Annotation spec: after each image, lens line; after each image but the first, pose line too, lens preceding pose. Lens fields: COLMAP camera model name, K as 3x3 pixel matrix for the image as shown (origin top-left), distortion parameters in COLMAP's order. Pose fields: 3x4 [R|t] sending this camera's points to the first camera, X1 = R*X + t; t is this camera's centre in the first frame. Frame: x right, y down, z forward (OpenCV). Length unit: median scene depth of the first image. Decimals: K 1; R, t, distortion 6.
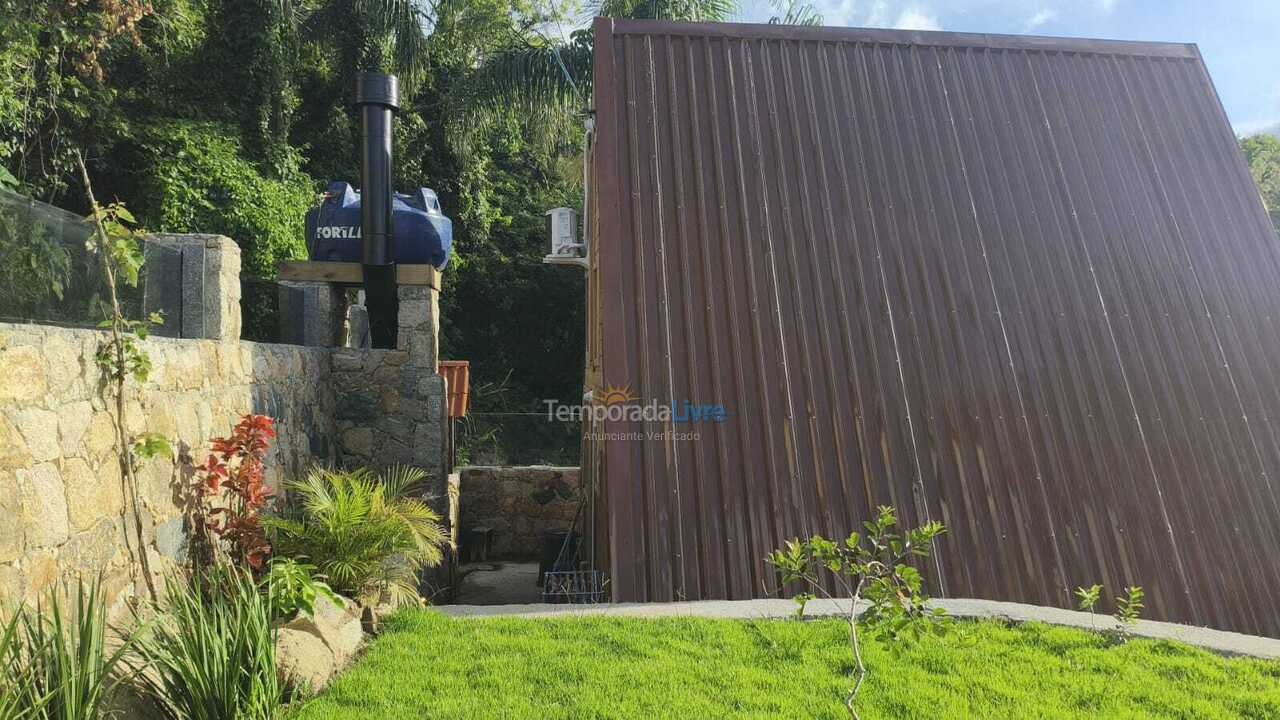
lens RADIAL K [[985.3, 0, 641.7], [0, 985.3, 353.5], [0, 0, 1]] dist [0.040139, -0.088079]
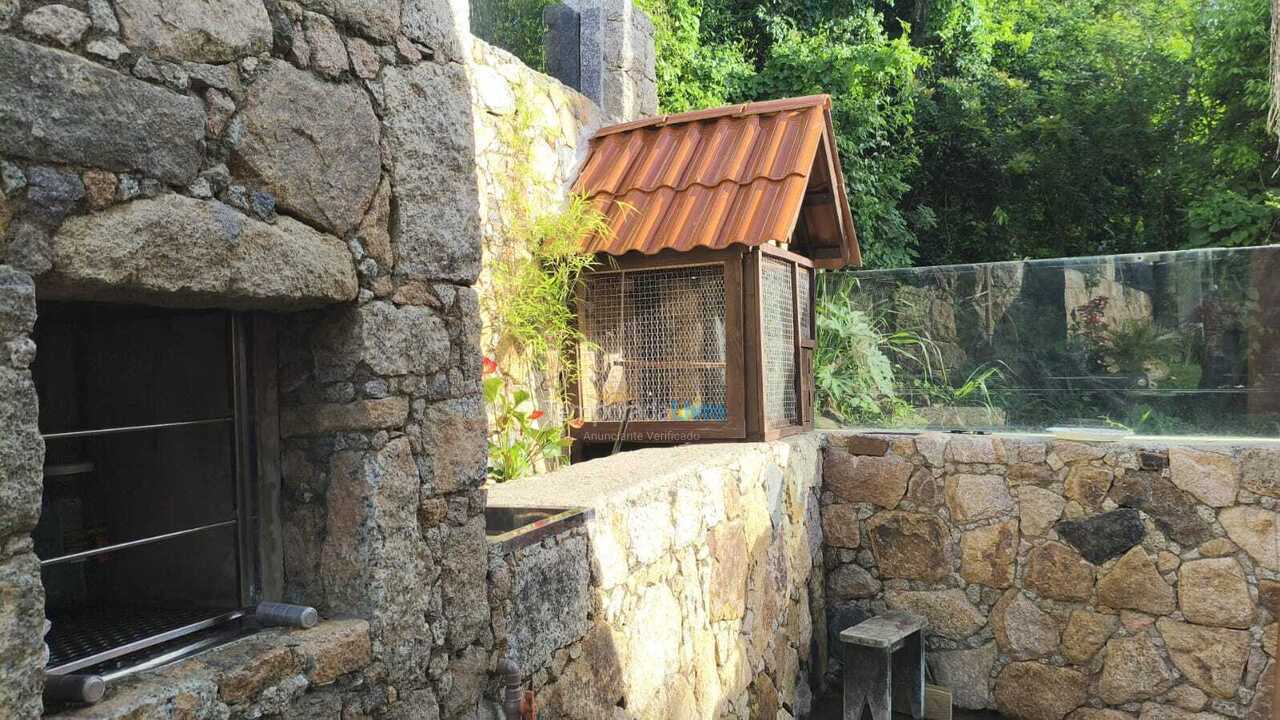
lens RADIAL K [[985.3, 0, 658.8], [0, 985.3, 367.9], [0, 0, 1]] dist [0.040139, -0.088079]
pose [[0.868147, -0.021449, -0.495843, -0.067037], [0.028310, 0.999579, 0.006328, 0.091289], [0.495498, -0.019531, 0.868389, 0.686686]]
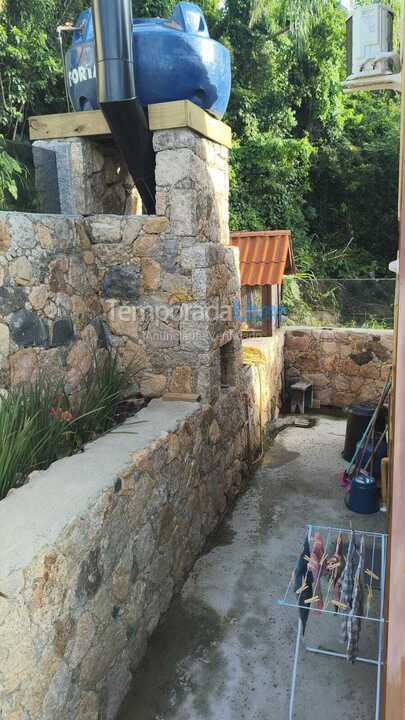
lens RADIAL K [[554.2, 0, 198.5], [0, 554.2, 361.3], [0, 0, 1]] dist [0.040139, -0.088079]
pose [[0.904704, 0.057175, -0.422186, -0.004804], [0.039311, 0.975524, 0.216351, 0.011981], [0.424222, -0.212330, 0.880313, 0.397663]]
